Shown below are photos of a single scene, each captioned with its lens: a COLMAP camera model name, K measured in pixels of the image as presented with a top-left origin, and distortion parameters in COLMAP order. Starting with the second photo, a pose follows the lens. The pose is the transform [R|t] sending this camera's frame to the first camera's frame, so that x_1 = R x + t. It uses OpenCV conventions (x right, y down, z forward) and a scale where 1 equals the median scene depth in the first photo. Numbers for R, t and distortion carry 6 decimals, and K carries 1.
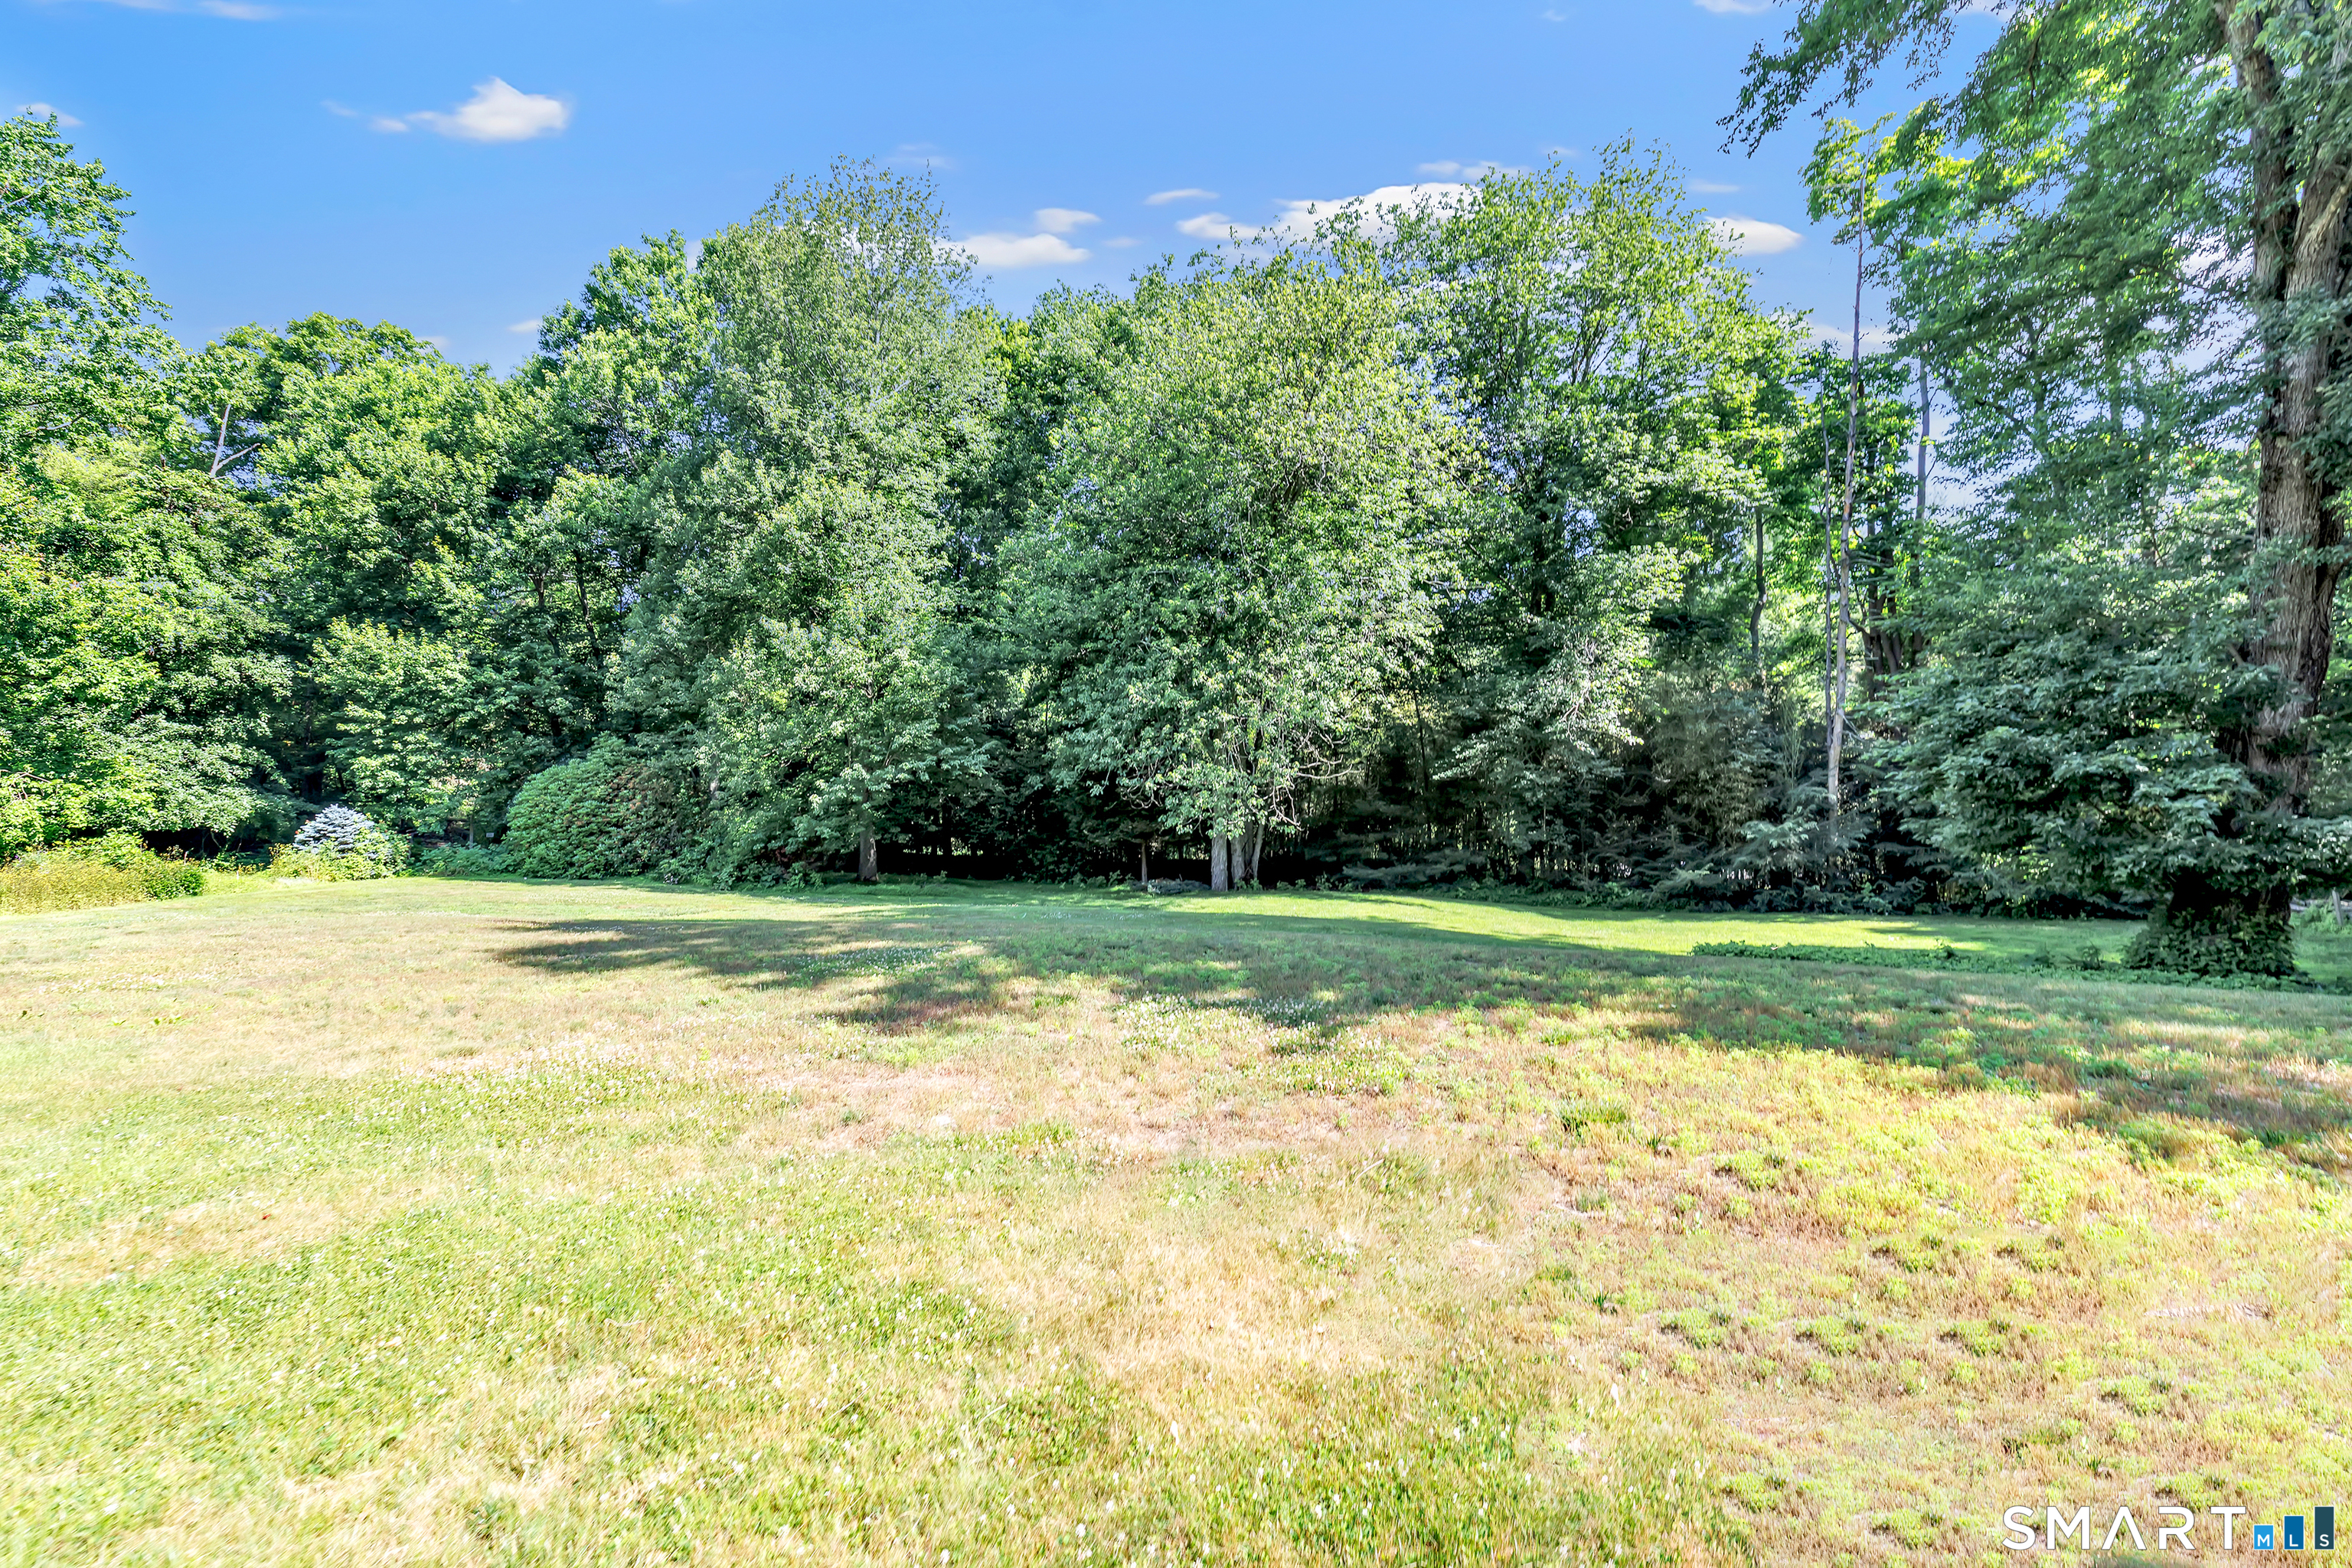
lens RADIAL K [[1015.3, 0, 1177.8], [0, 1015.3, 787.7], [0, 0, 1]] dist [0.002640, -0.000404]
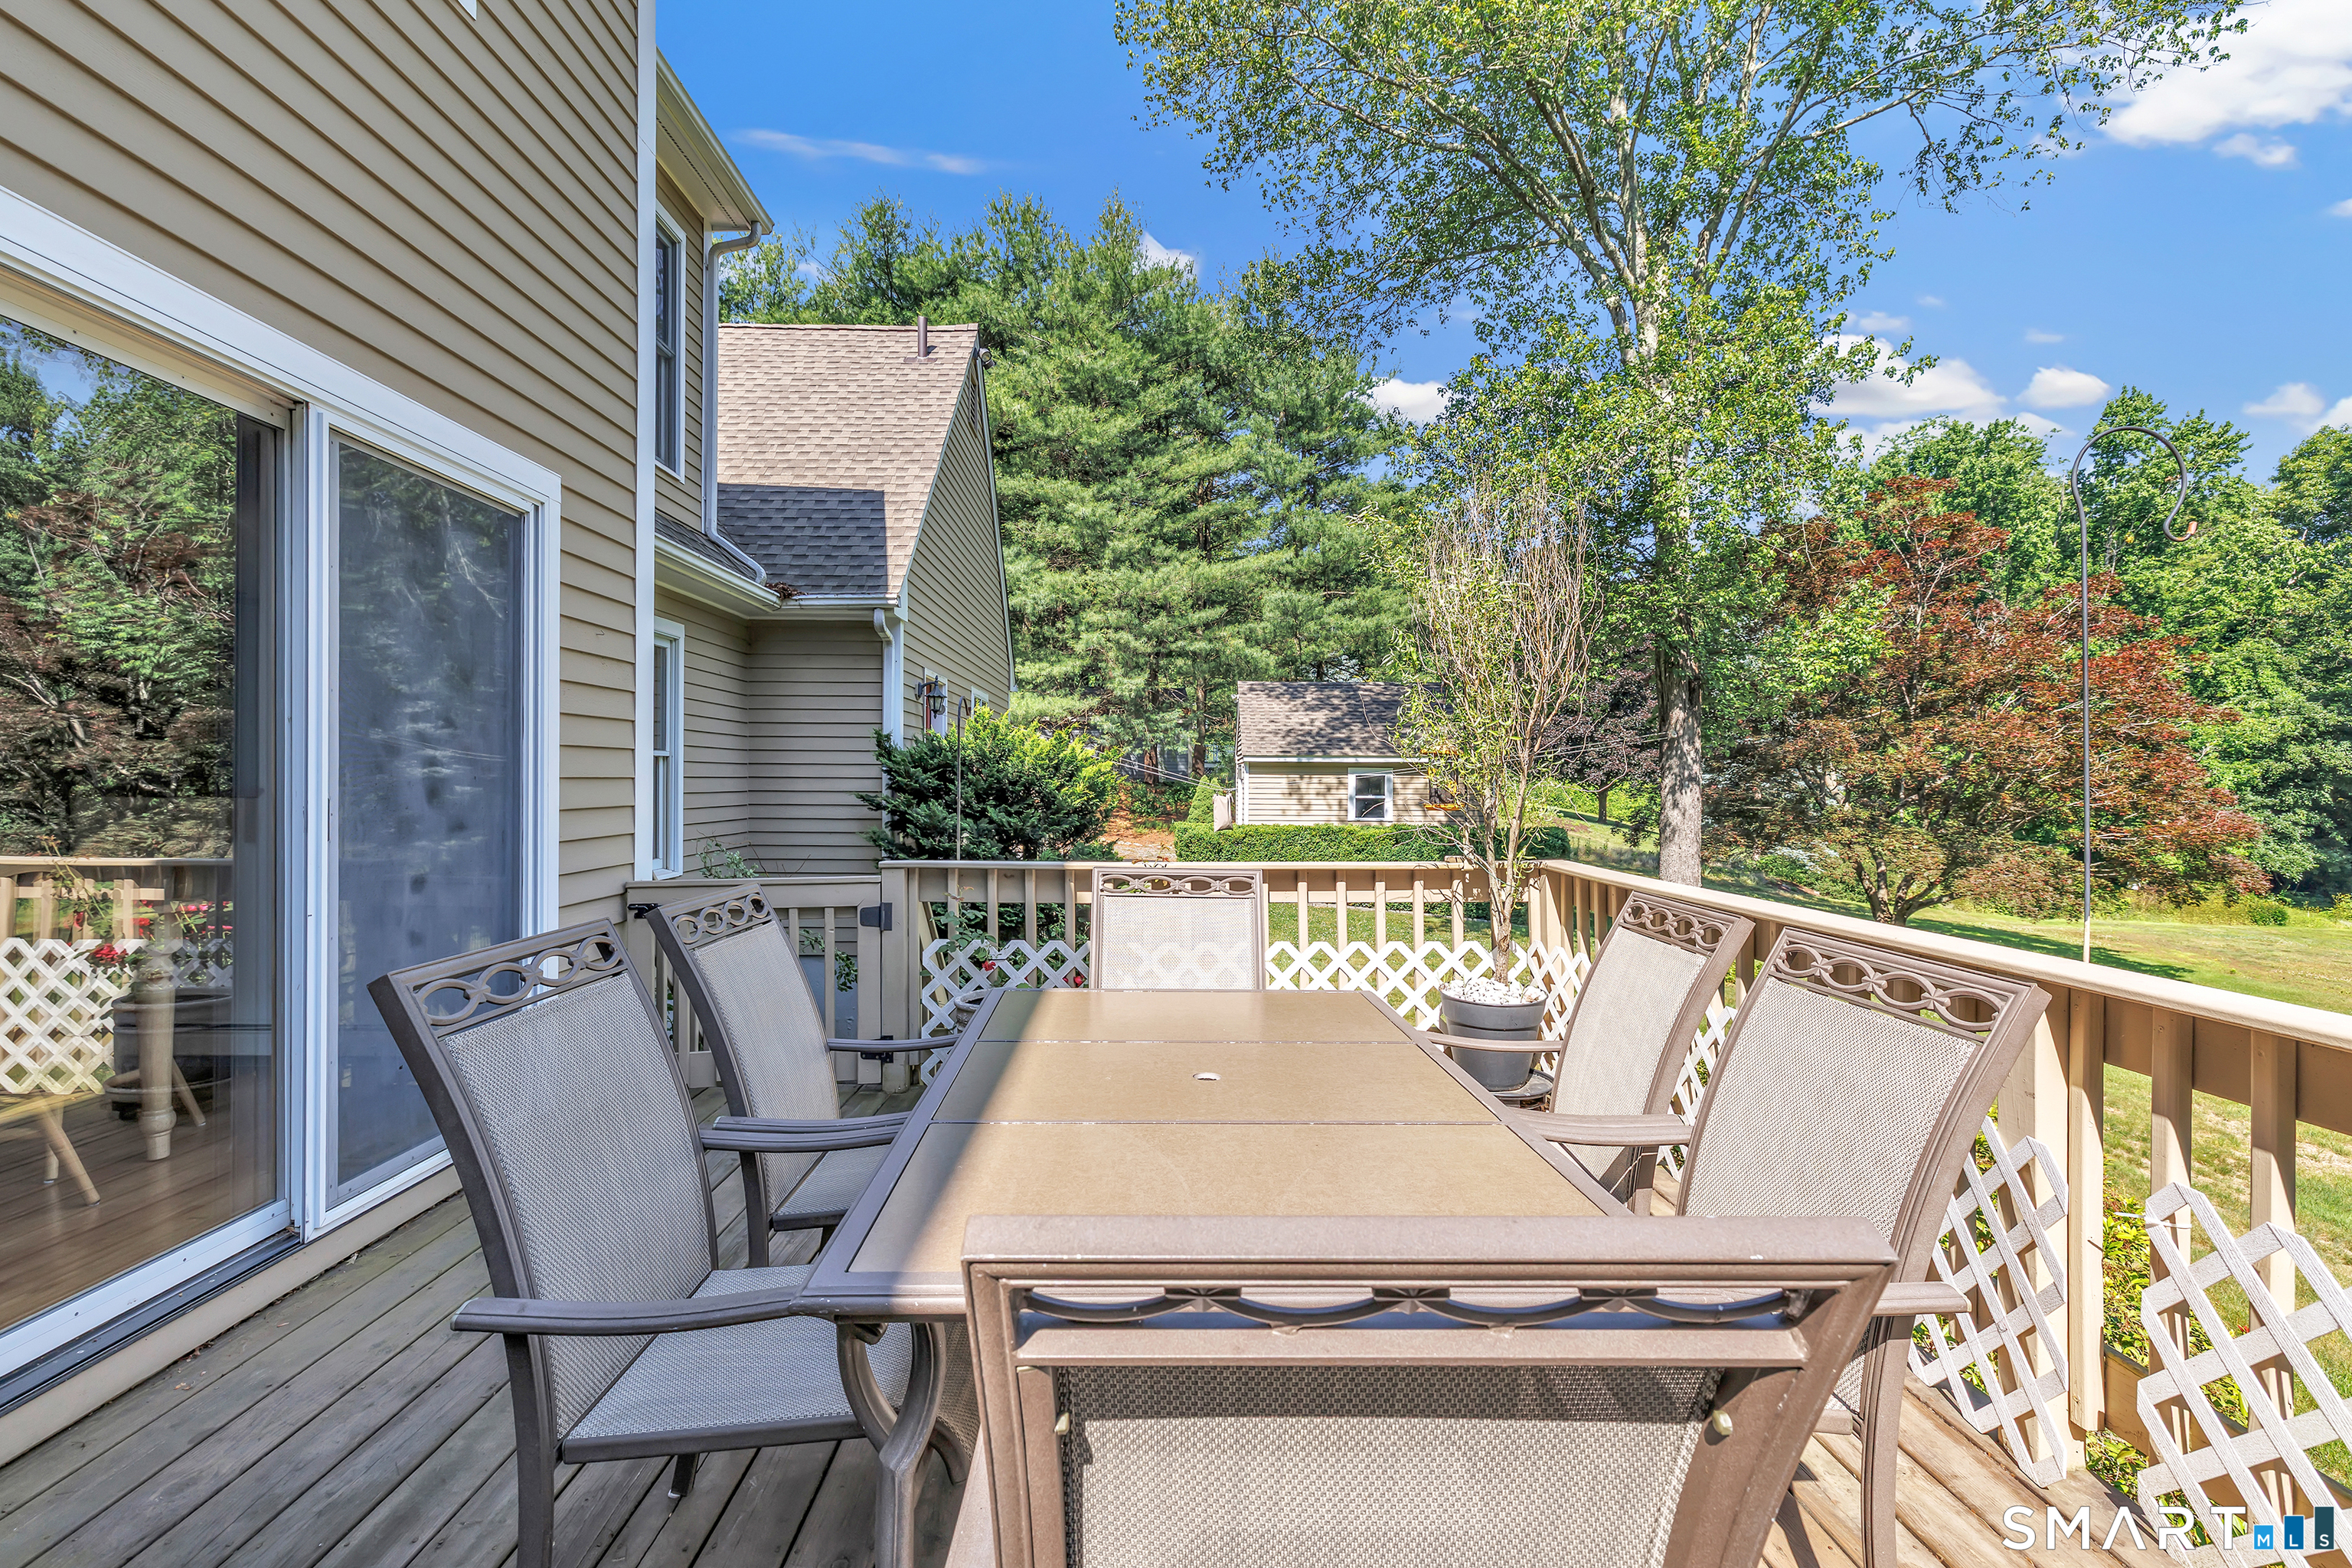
lens RADIAL K [[1015.3, 0, 1159.0], [0, 1015.3, 776.0], [0, 0, 1]] dist [0.002640, -0.000404]
pose [[0.010859, 0.023353, -0.999668, 0.375958], [-0.036154, 0.999083, 0.022947, -0.065270], [0.999287, 0.035892, 0.011693, -0.499316]]
